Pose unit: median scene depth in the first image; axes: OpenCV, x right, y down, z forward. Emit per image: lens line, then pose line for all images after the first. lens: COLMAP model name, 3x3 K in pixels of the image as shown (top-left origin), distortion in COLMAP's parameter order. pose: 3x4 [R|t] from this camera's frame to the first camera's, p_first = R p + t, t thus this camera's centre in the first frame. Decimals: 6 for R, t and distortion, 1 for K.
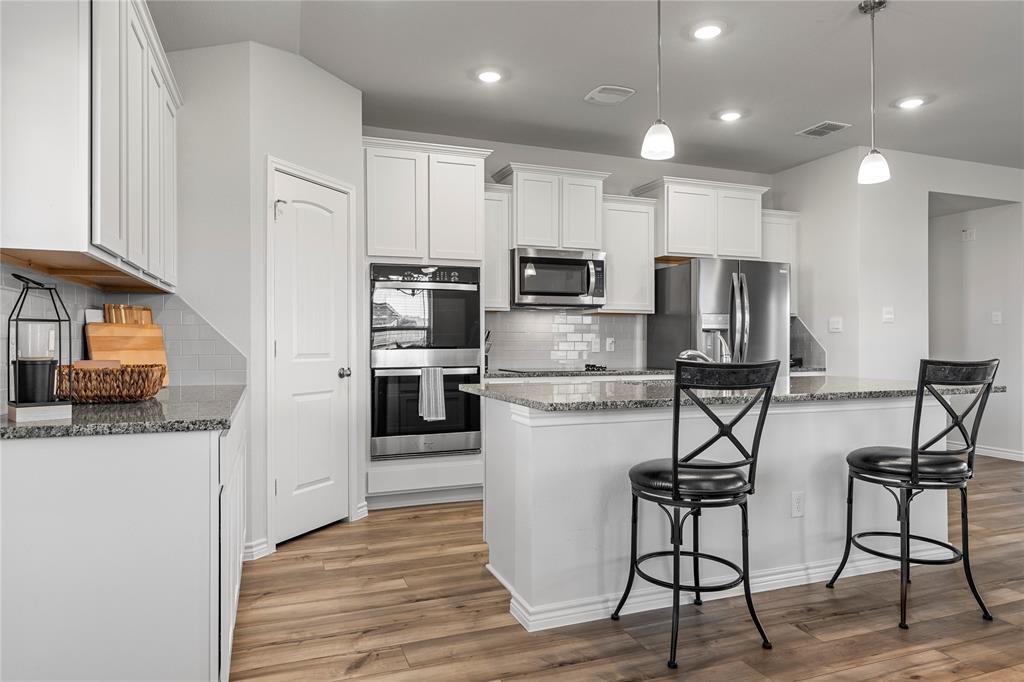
lens RADIAL K [[633.3, 0, 516.4], [0, 633.3, 339.8], [0, 0, 1]] dist [-0.001453, 0.000970]
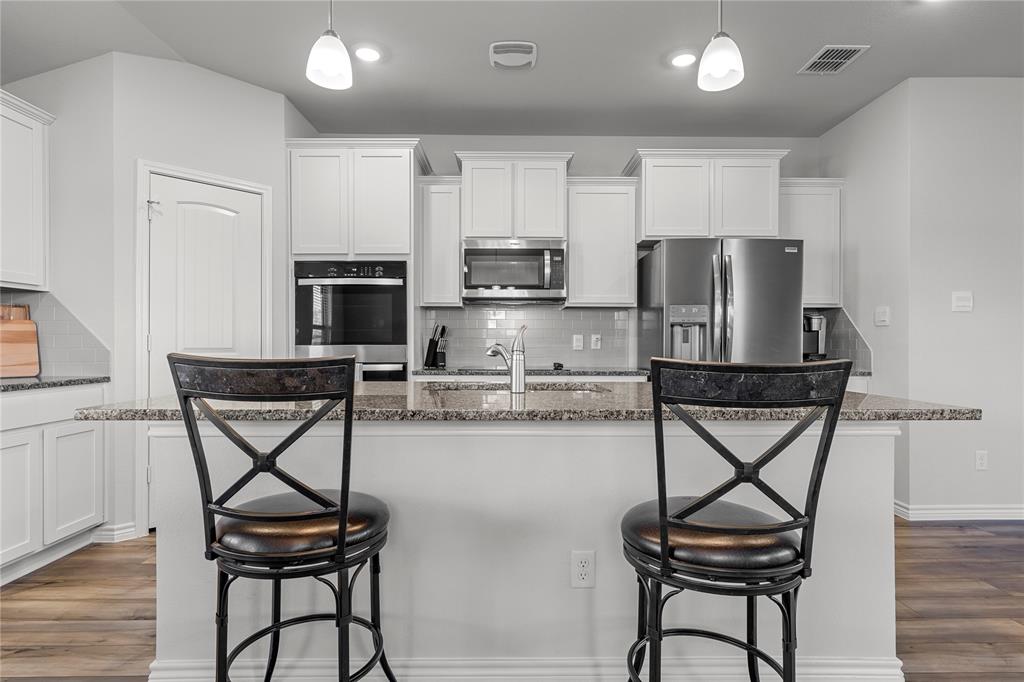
lens RADIAL K [[534.9, 0, 516.4], [0, 534.9, 342.3], [0, 0, 1]] dist [0.000772, 0.001662]
pose [[0.939060, 0.000626, -0.343751, 0.428414], [-0.000427, 1.000000, 0.000654, 0.010647], [0.343752, -0.000467, 0.939060, 0.321954]]
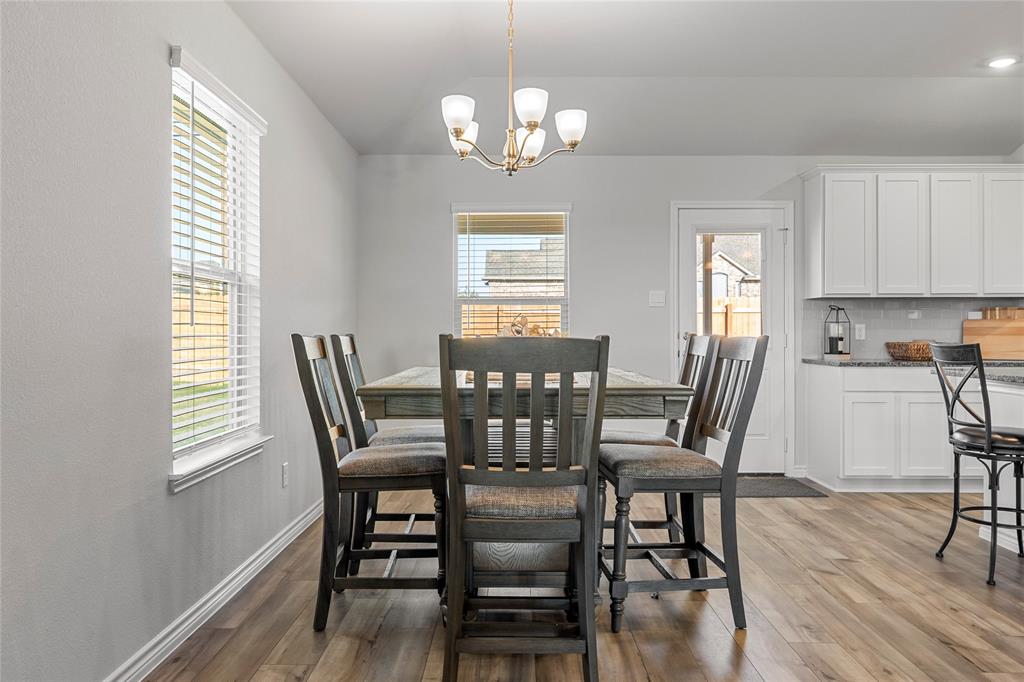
lens RADIAL K [[761.6, 0, 509.7], [0, 761.6, 331.7], [0, 0, 1]] dist [0.006337, -0.003430]
pose [[-0.360089, -0.001174, -0.932917, 1.215090], [0.002787, 0.999993, -0.002334, 0.005846], [0.932914, -0.003440, -0.360083, 0.394070]]
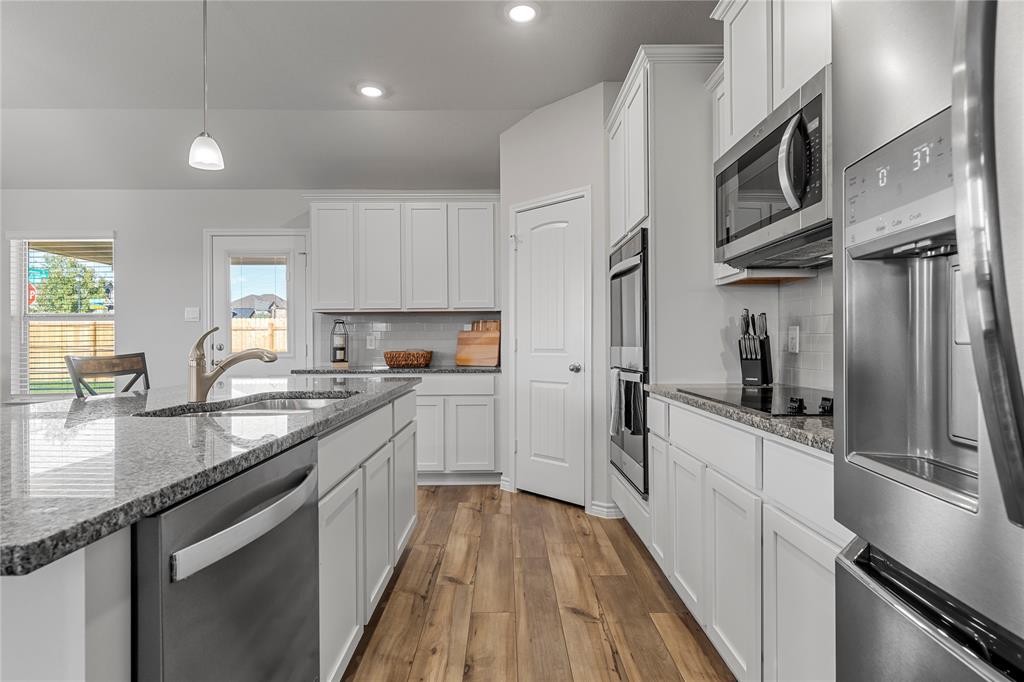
lens RADIAL K [[520.9, 0, 513.9], [0, 520.9, 341.4], [0, 0, 1]] dist [0.003548, -0.001053]
pose [[-0.340280, -0.001496, -0.940323, 0.581642], [0.009270, 0.999945, -0.004945, 0.010854], [0.940279, -0.010399, -0.340247, 1.186781]]
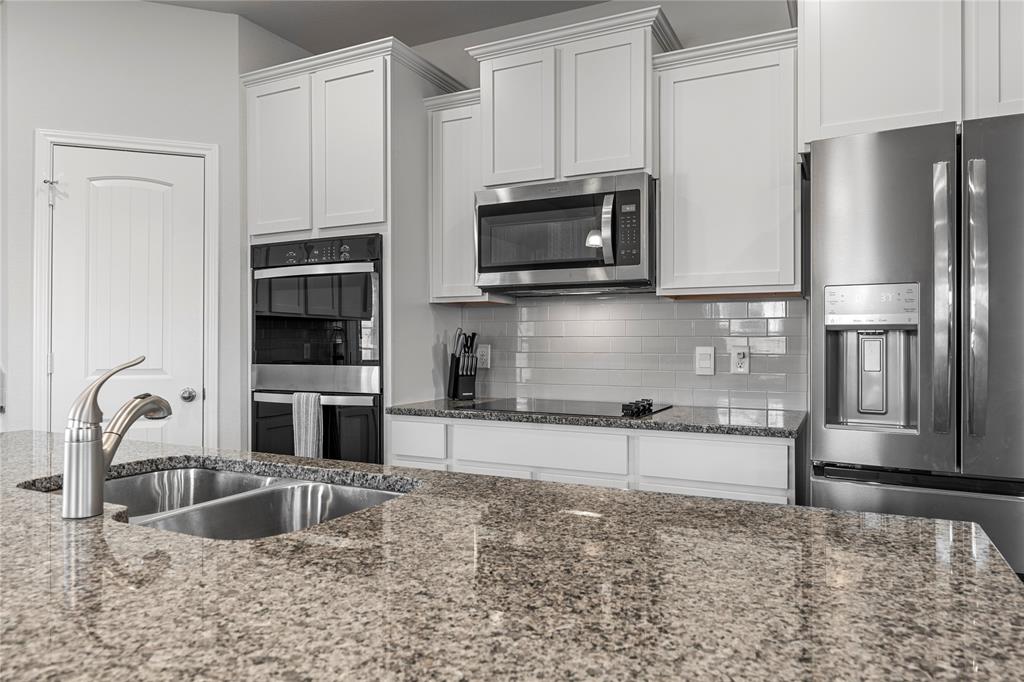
lens RADIAL K [[677.7, 0, 516.0], [0, 677.7, 335.6], [0, 0, 1]] dist [-0.000502, 0.002202]
pose [[0.680700, -0.007358, -0.732526, 0.576226], [0.003268, 0.999970, -0.007008, -0.011666], [0.732555, 0.002376, 0.680703, 0.727089]]
